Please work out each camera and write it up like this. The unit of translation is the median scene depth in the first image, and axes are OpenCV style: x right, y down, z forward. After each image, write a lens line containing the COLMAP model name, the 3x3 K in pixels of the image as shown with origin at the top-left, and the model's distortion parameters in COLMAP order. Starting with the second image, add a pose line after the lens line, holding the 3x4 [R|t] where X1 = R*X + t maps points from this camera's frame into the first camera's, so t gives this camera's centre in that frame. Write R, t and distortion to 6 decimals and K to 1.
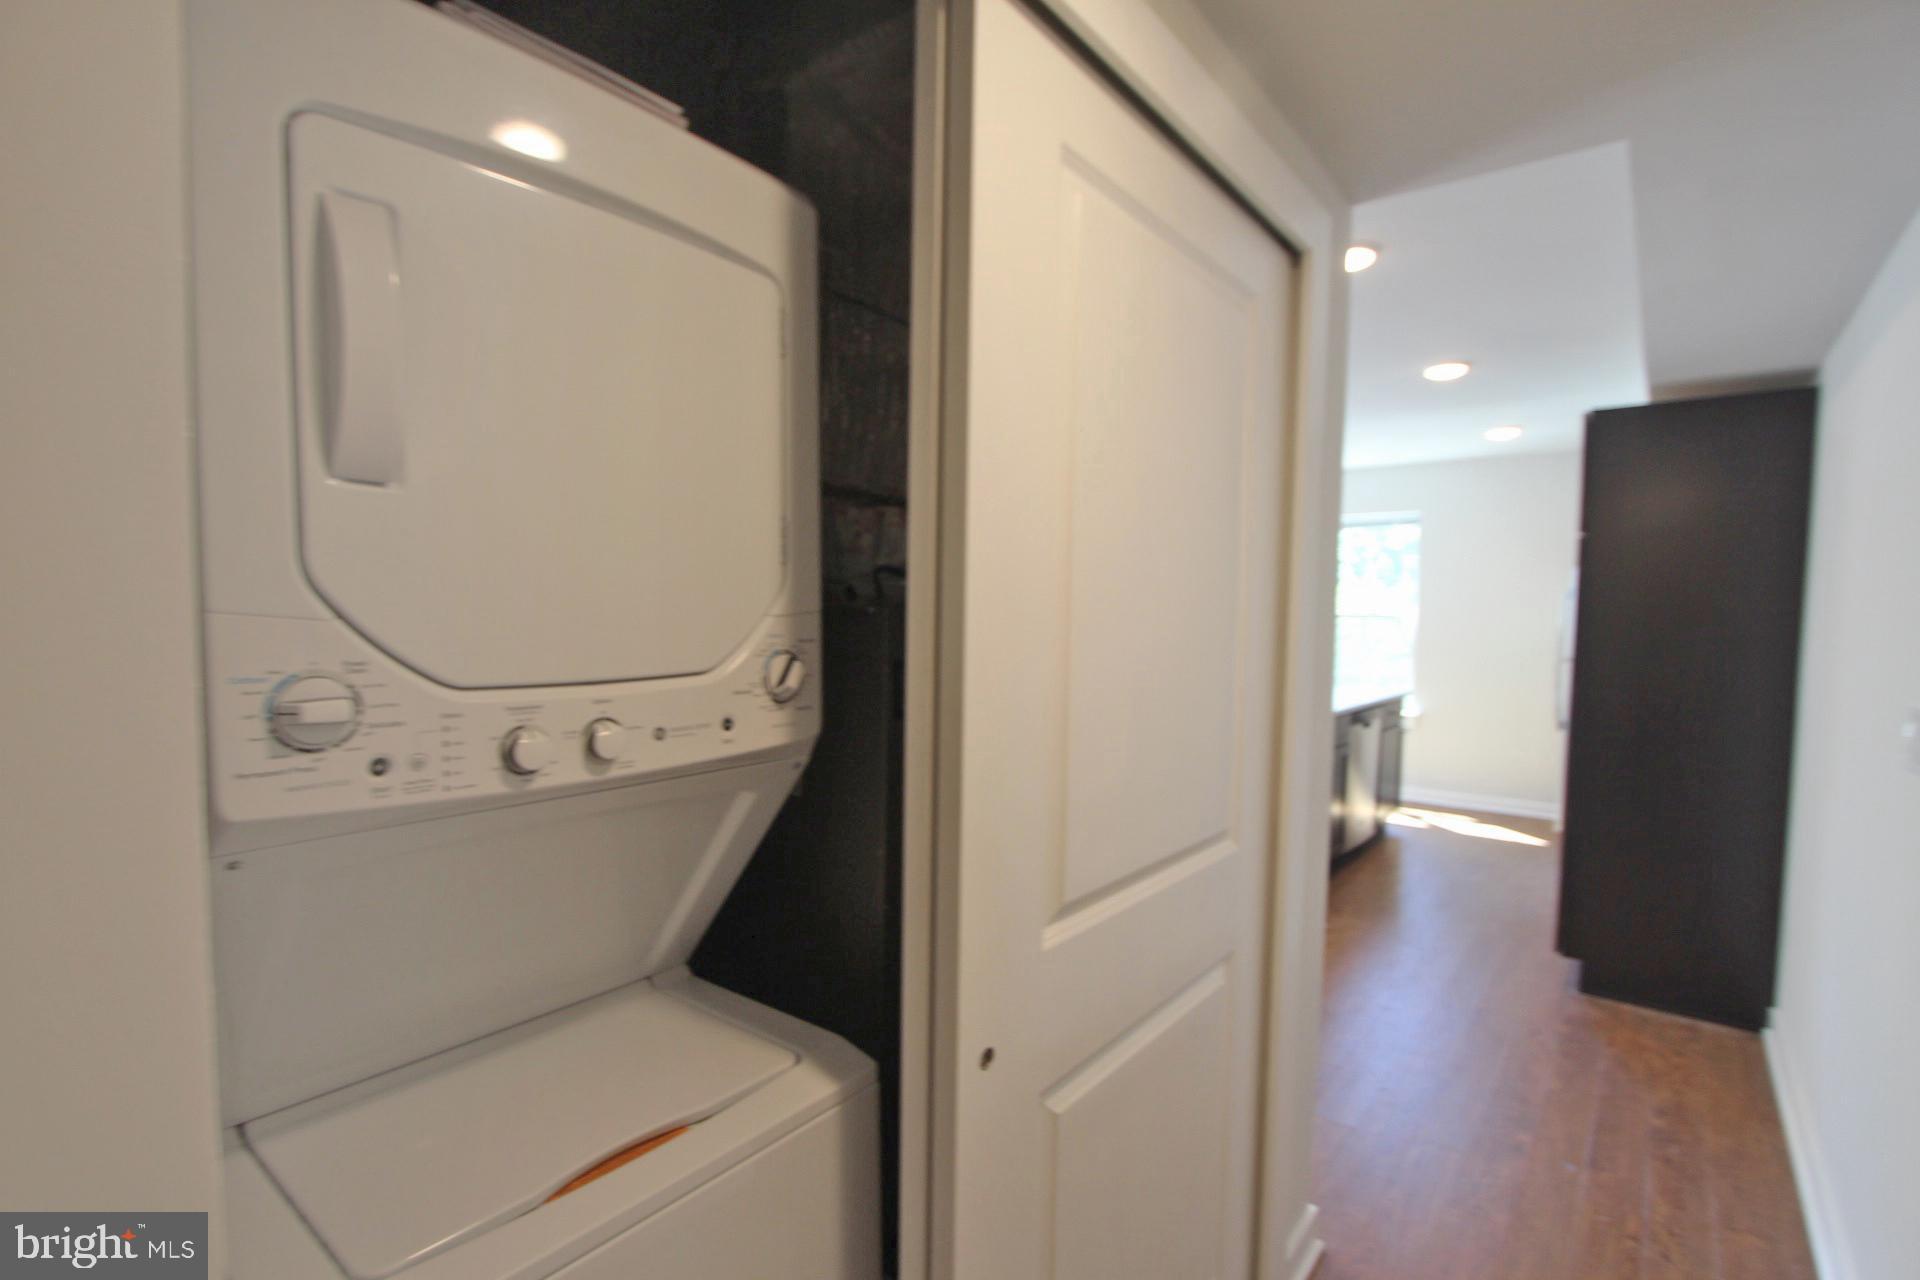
lens RADIAL K [[877.3, 0, 970.8], [0, 877.3, 657.8], [0, 0, 1]] dist [-0.018091, -0.000048]
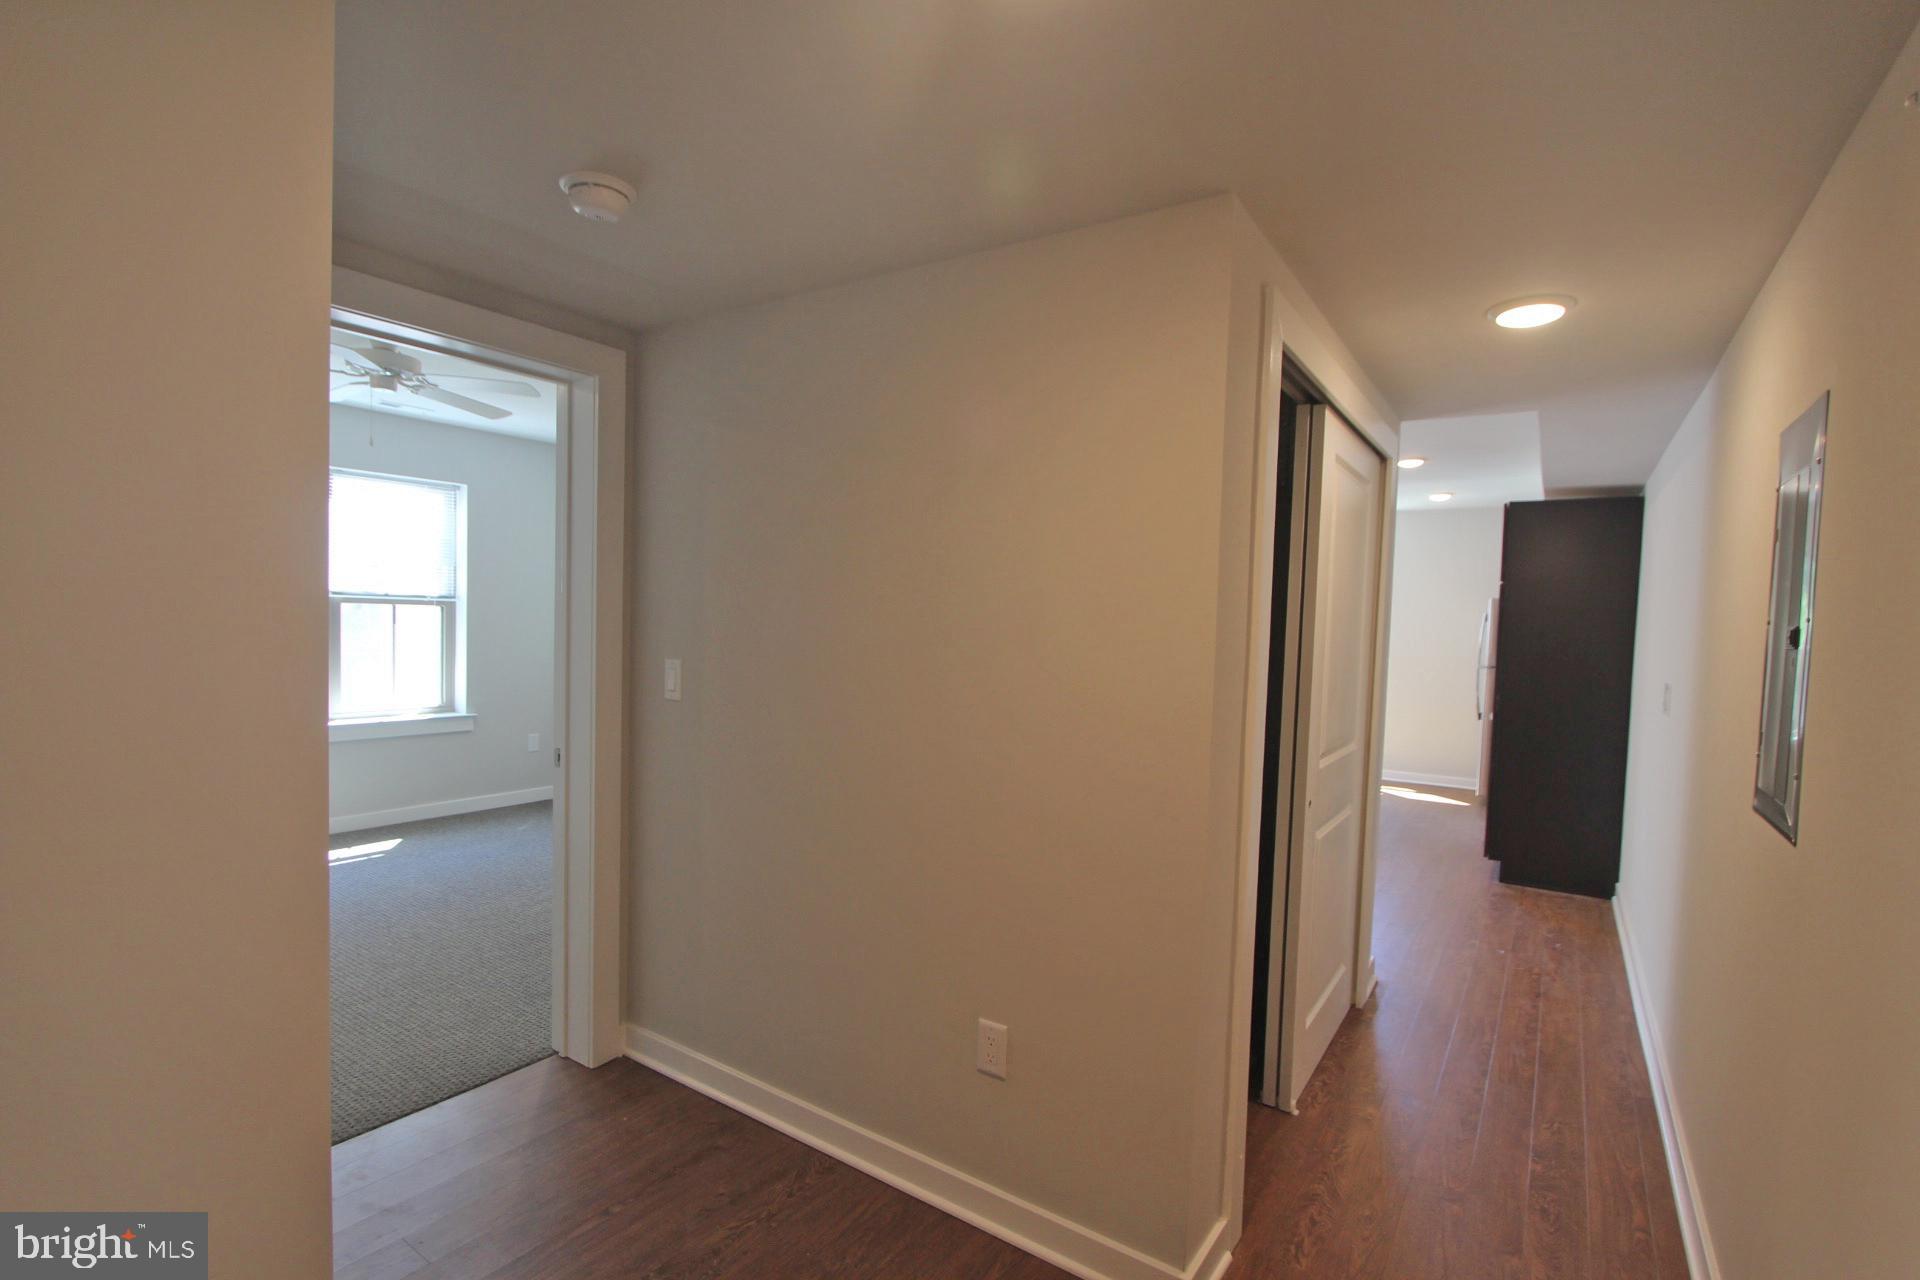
lens RADIAL K [[877.3, 0, 970.8], [0, 877.3, 657.8], [0, 0, 1]] dist [-0.018091, -0.000048]
pose [[0.996327, 0.010913, 0.084933, -0.415376], [-0.010014, 0.999889, -0.011003, 0.019854], [-0.085044, 0.010112, 0.996326, -0.520312]]
